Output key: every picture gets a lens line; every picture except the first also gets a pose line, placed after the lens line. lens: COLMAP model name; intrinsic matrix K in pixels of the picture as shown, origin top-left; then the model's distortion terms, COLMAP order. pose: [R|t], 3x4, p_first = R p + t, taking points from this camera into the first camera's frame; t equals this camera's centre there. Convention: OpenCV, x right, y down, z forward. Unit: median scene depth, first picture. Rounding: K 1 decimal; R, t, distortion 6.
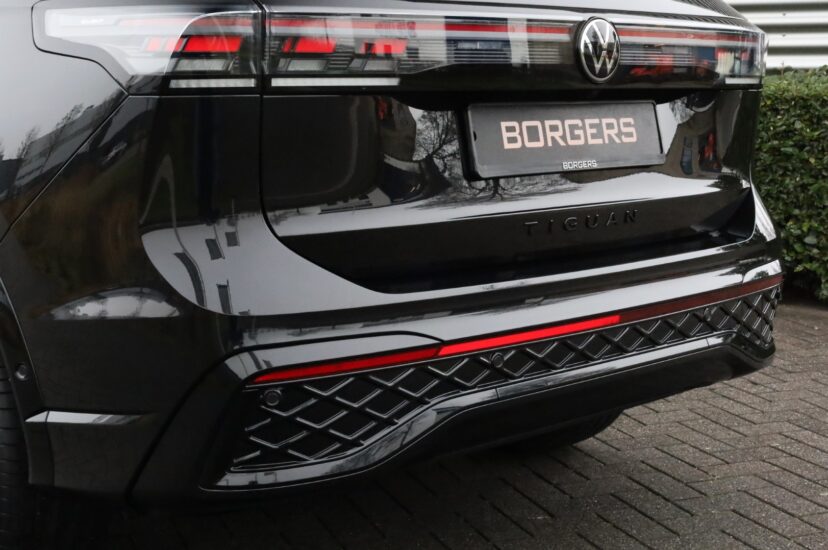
lens RADIAL K [[1211.8, 0, 413.5], [0, 1211.8, 271.6], [0, 0, 1]] dist [-0.029951, 0.000000]
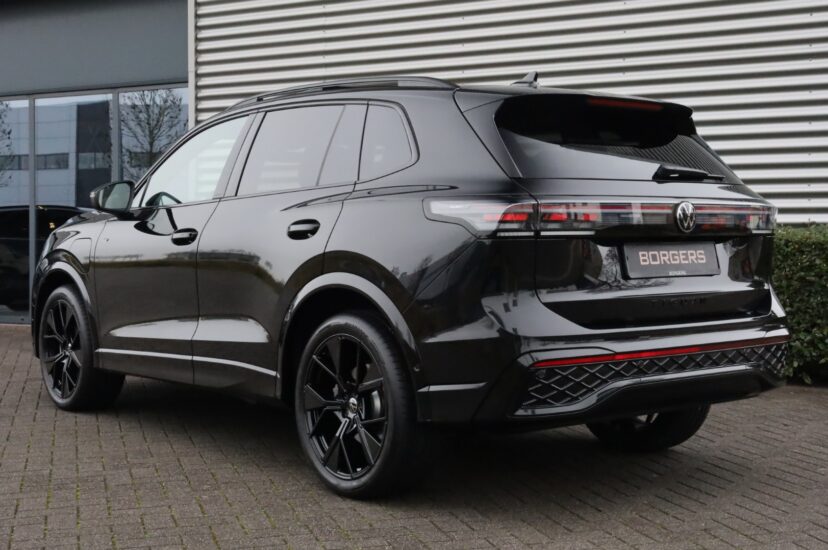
lens RADIAL K [[1047.1, 0, 415.7], [0, 1047.1, 282.8], [0, 0, 1]] dist [-0.041328, 0.000000]
pose [[0.996039, -0.003079, -0.088860, -0.149194], [-0.006728, 0.993925, -0.109855, 0.127680], [0.088658, 0.110018, 0.989968, -0.796085]]
